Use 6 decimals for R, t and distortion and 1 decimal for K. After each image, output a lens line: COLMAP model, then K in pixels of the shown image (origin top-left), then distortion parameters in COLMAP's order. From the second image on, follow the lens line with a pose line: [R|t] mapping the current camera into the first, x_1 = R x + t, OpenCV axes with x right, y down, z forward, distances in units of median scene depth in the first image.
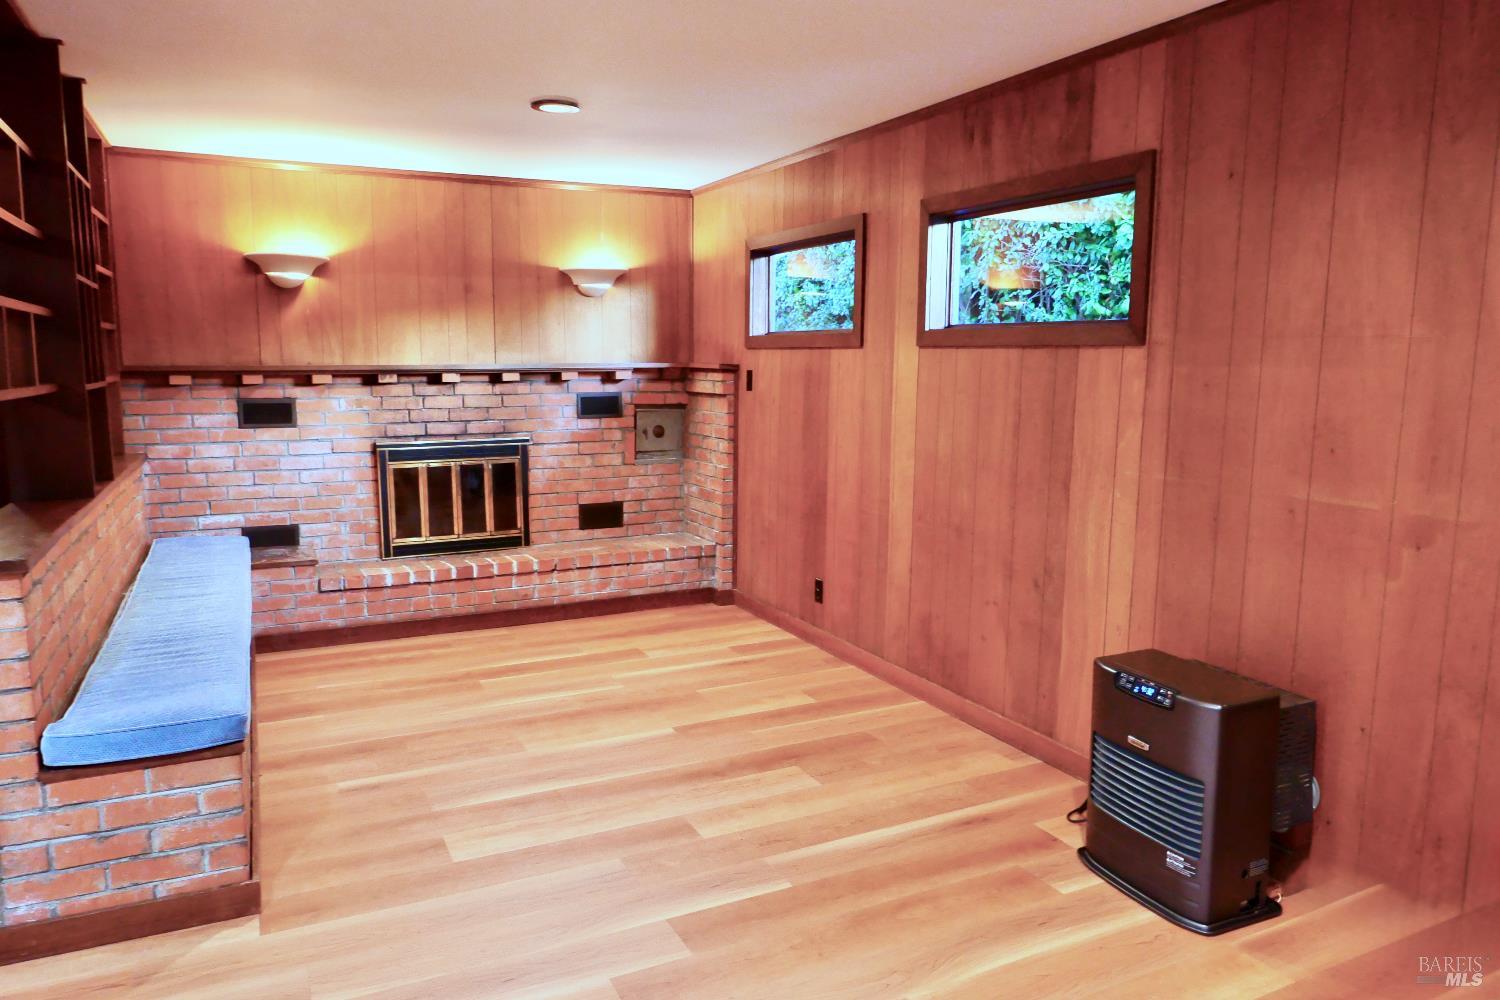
lens RADIAL K [[1046.3, 0, 744.8], [0, 1046.3, 498.6], [0, 0, 1]] dist [-0.028794, 0.015498]
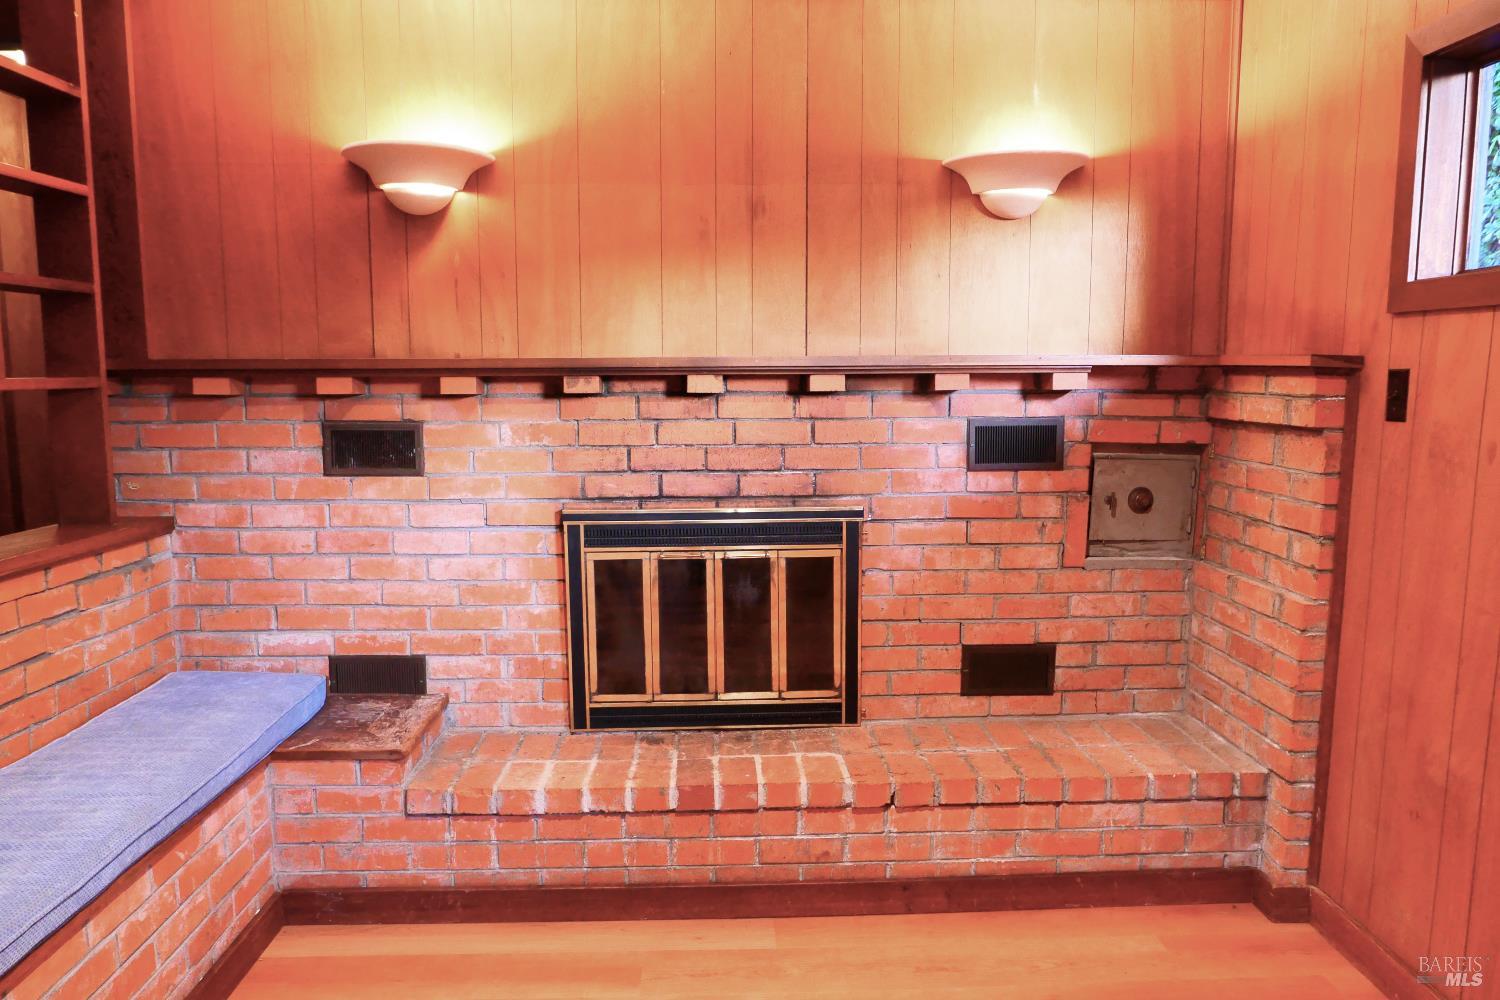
lens RADIAL K [[1046.3, 0, 749.8], [0, 1046.3, 495.4], [0, 0, 1]] dist [-0.028794, 0.015498]
pose [[0.913319, 0.046252, -0.404609, -0.059203], [-0.051418, 0.998675, -0.001905, -0.062706], [0.403985, 0.022544, 0.914488, 0.550628]]
